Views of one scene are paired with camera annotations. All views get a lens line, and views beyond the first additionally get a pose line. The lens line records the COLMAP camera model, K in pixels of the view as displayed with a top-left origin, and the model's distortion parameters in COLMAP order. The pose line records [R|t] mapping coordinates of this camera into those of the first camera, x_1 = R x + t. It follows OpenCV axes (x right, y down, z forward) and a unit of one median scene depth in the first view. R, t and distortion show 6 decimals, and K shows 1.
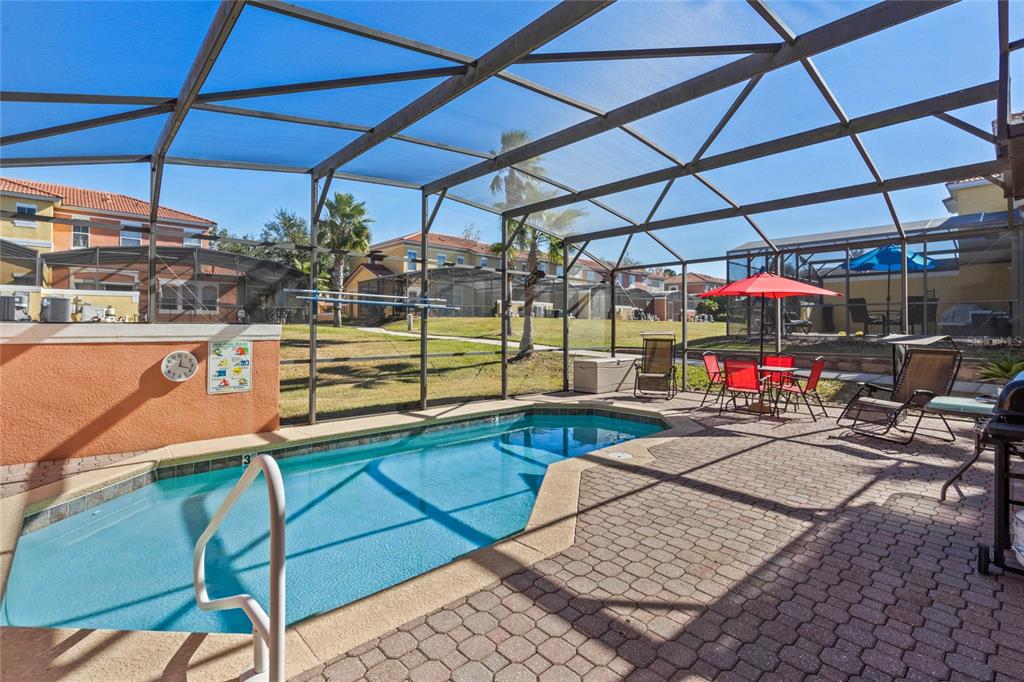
lens RADIAL K [[468.0, 0, 509.9], [0, 468.0, 325.0], [0, 0, 1]] dist [-0.005038, 0.001143]
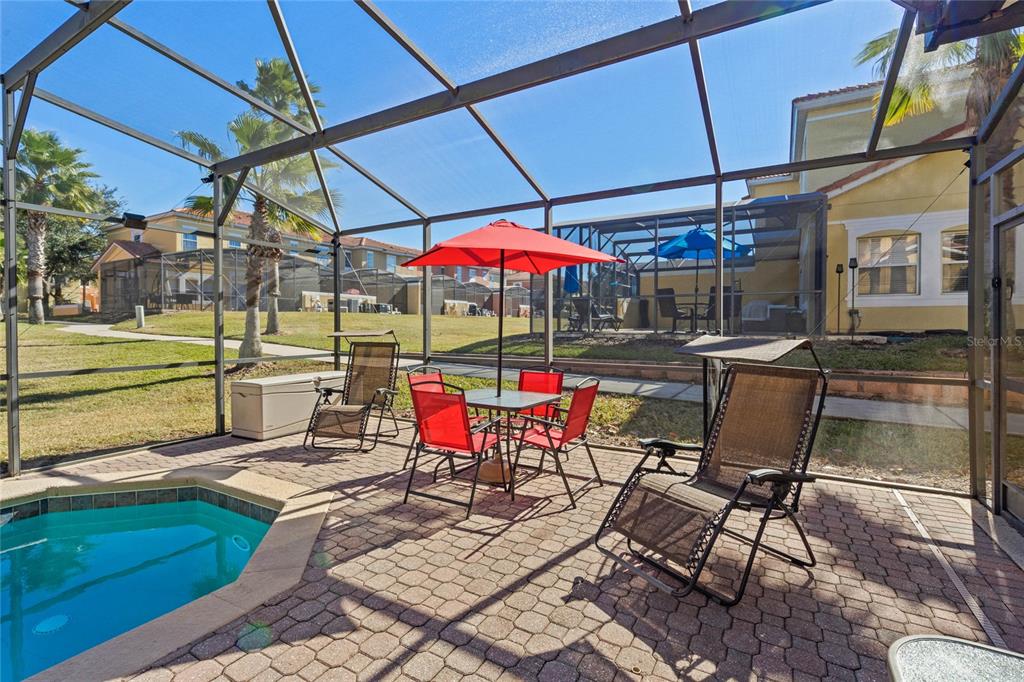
lens RADIAL K [[468.0, 0, 510.3], [0, 468.0, 334.5], [0, 0, 1]] dist [-0.005038, 0.001143]
pose [[0.954404, -0.009223, 0.298375, 0.210501], [0.000913, 0.999608, 0.027980, 0.002205], [-0.298516, -0.026431, 0.954038, 0.259389]]
